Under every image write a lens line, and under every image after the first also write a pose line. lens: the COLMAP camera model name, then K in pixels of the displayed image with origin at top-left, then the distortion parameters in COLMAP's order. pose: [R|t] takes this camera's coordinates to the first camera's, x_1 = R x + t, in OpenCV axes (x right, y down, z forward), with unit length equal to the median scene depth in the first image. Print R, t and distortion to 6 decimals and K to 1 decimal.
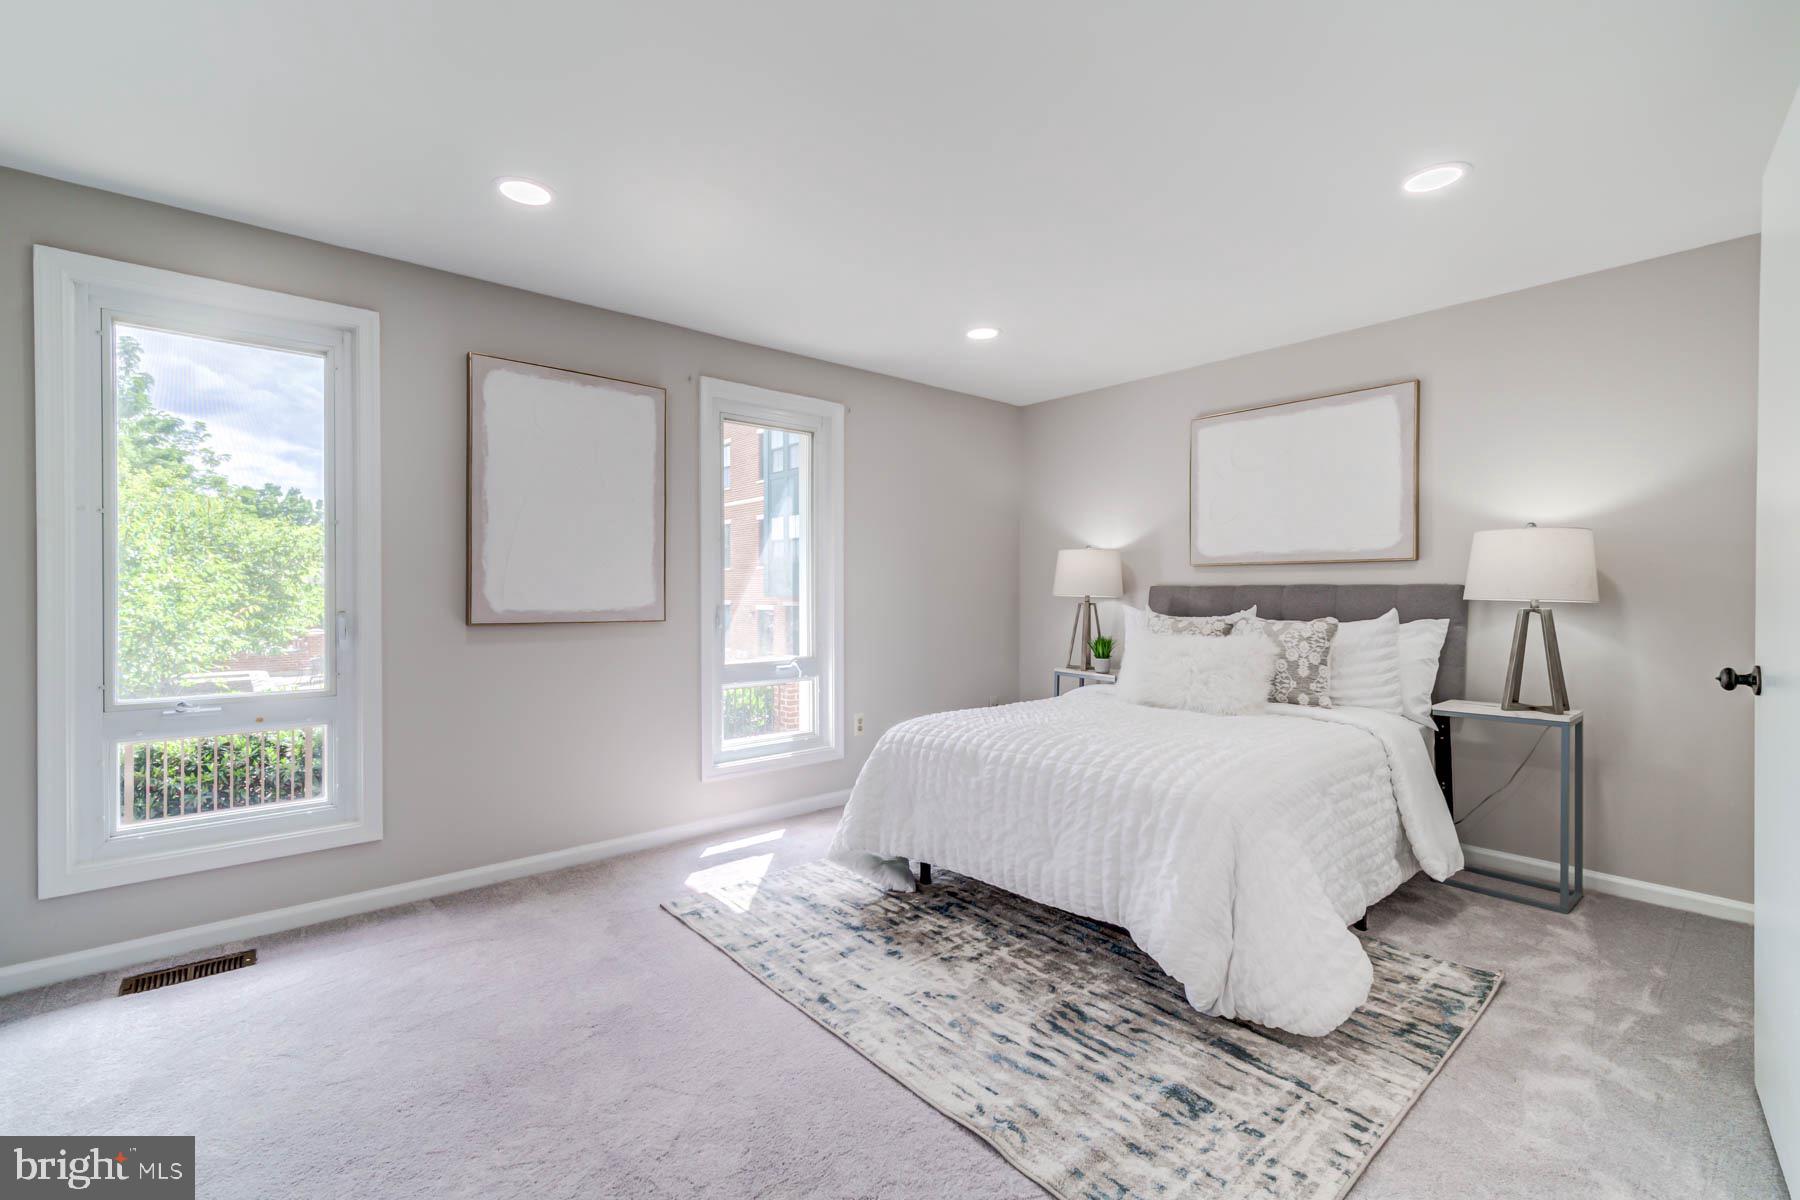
lens RADIAL K [[781.7, 0, 899.0], [0, 781.7, 596.5], [0, 0, 1]] dist [0.006906, -0.000237]
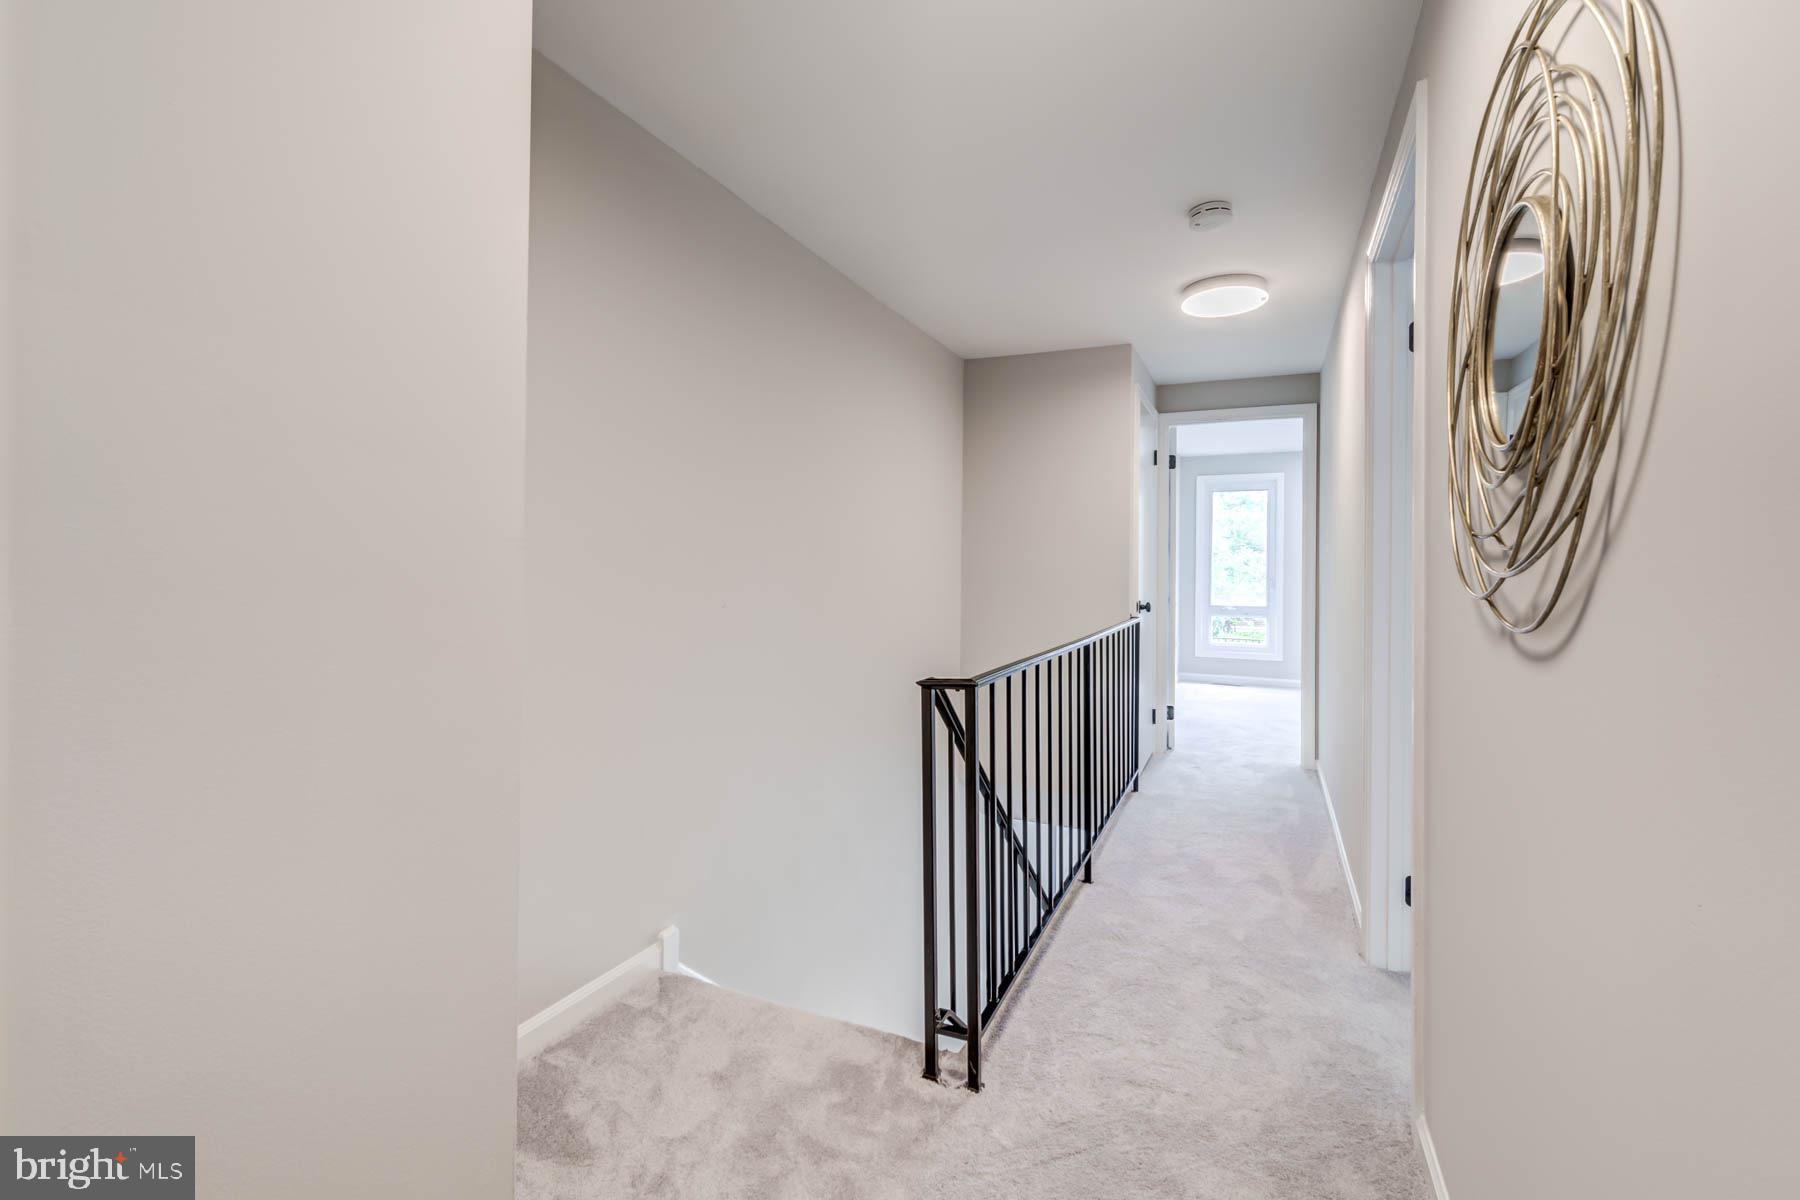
lens RADIAL K [[781.7, 0, 907.8], [0, 781.7, 589.6], [0, 0, 1]] dist [0.006906, -0.000237]
pose [[0.410231, 0.018065, -0.911803, 1.356244], [-0.006377, 0.999836, 0.016940, 0.018400], [0.911959, -0.001135, 0.410279, -1.387225]]
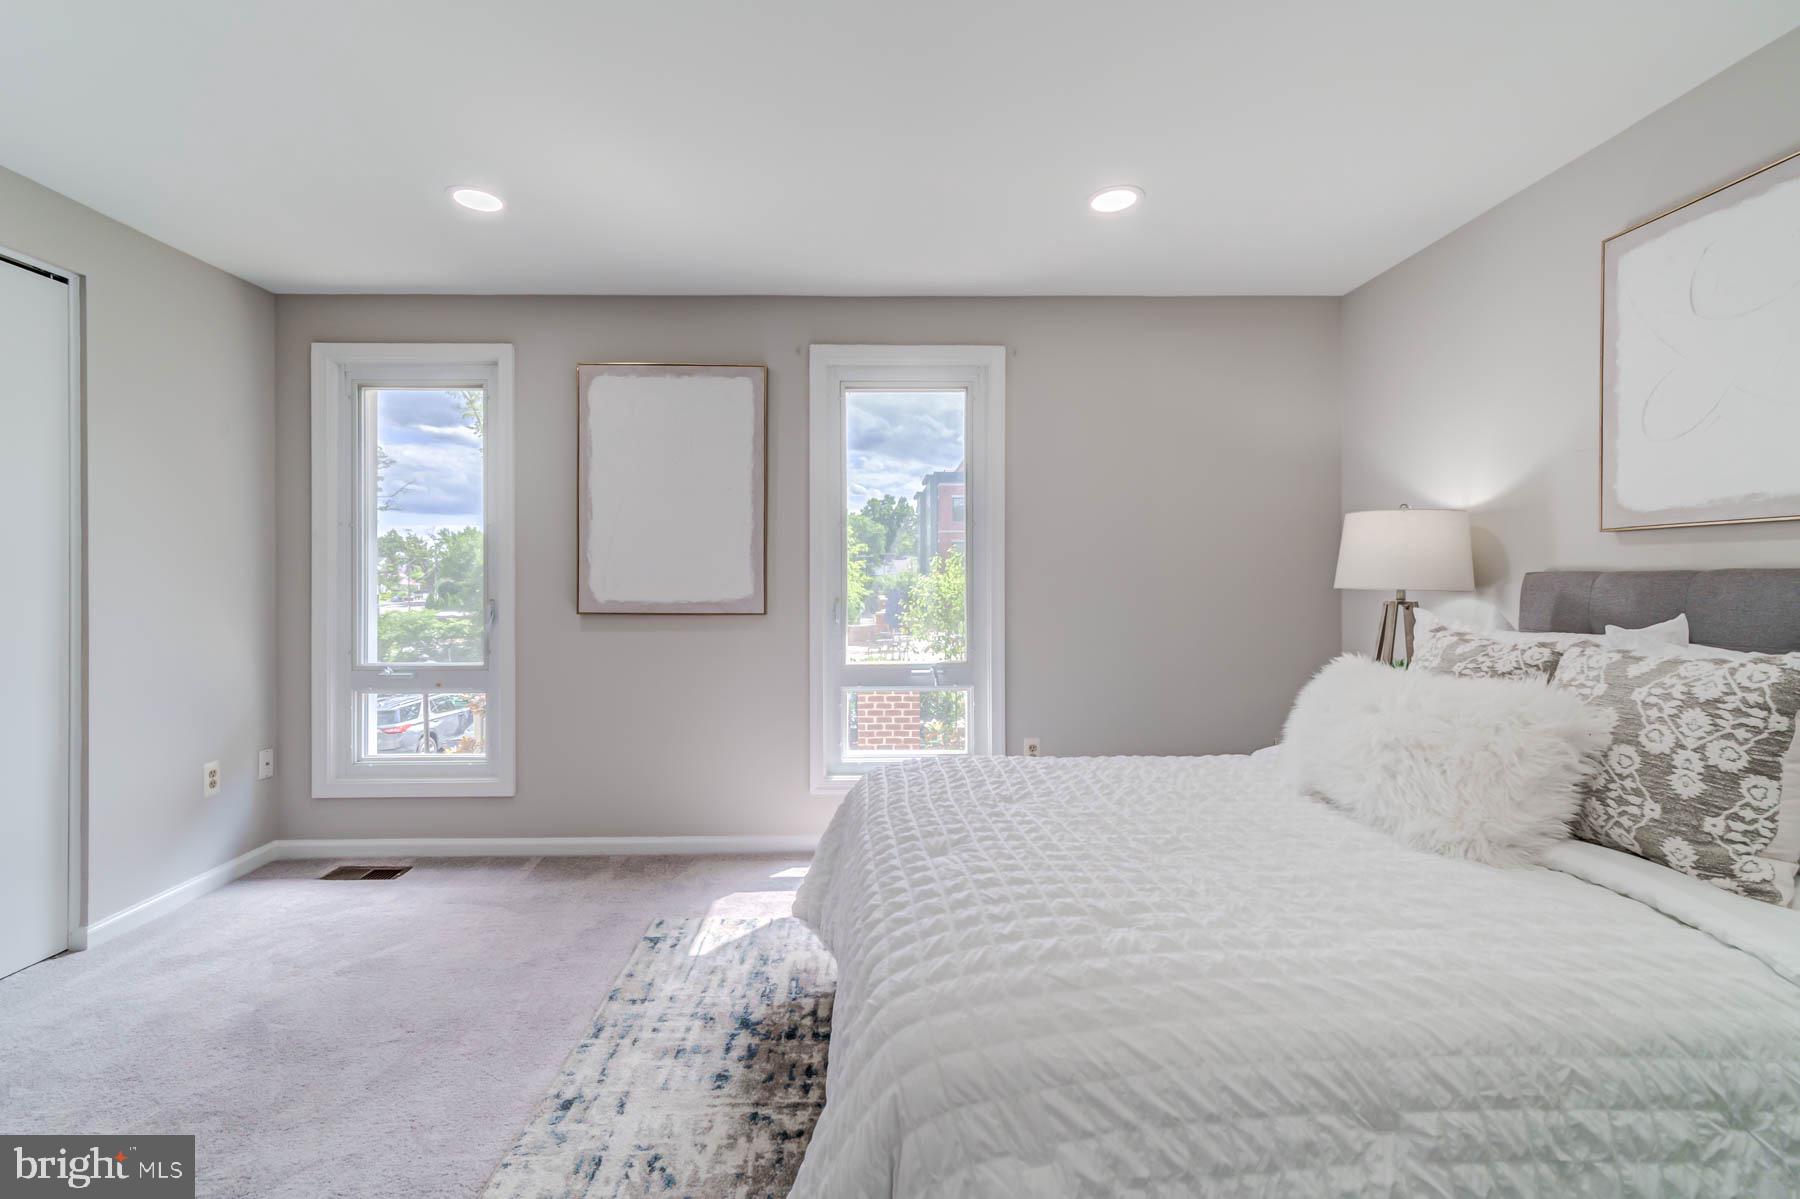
lens RADIAL K [[781.7, 0, 876.8], [0, 781.7, 581.0], [0, 0, 1]] dist [0.006906, -0.000237]
pose [[0.766564, 0.000285, -0.642168, 0.499290], [-0.002217, 0.999995, -0.002202, -0.007990], [0.642164, 0.003111, 0.766561, 0.456915]]
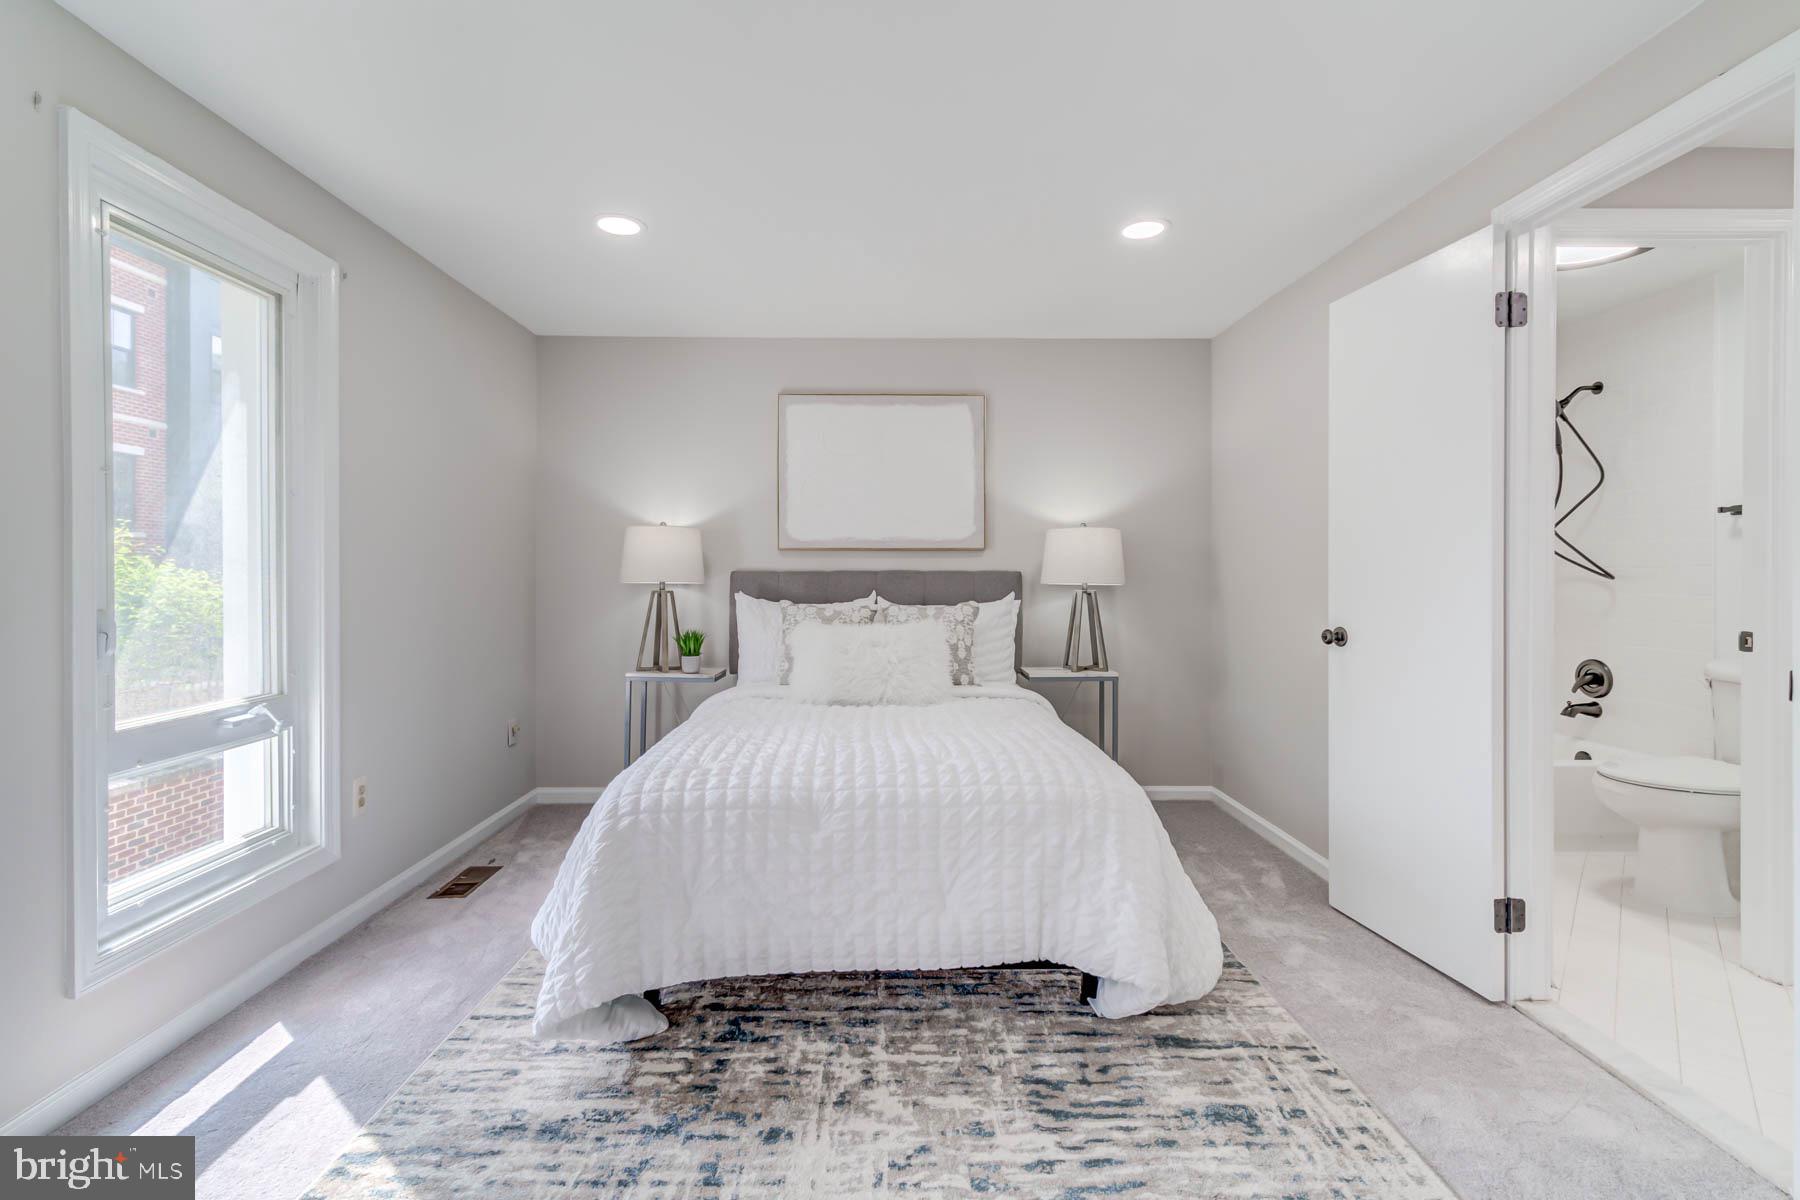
lens RADIAL K [[781.7, 0, 890.2], [0, 781.7, 579.3], [0, 0, 1]] dist [0.006906, -0.000237]
pose [[0.641439, -0.004403, 0.767162, -0.383887], [0.005448, 0.999984, 0.001184, -0.006238], [-0.767155, 0.003420, 0.641453, 0.436487]]
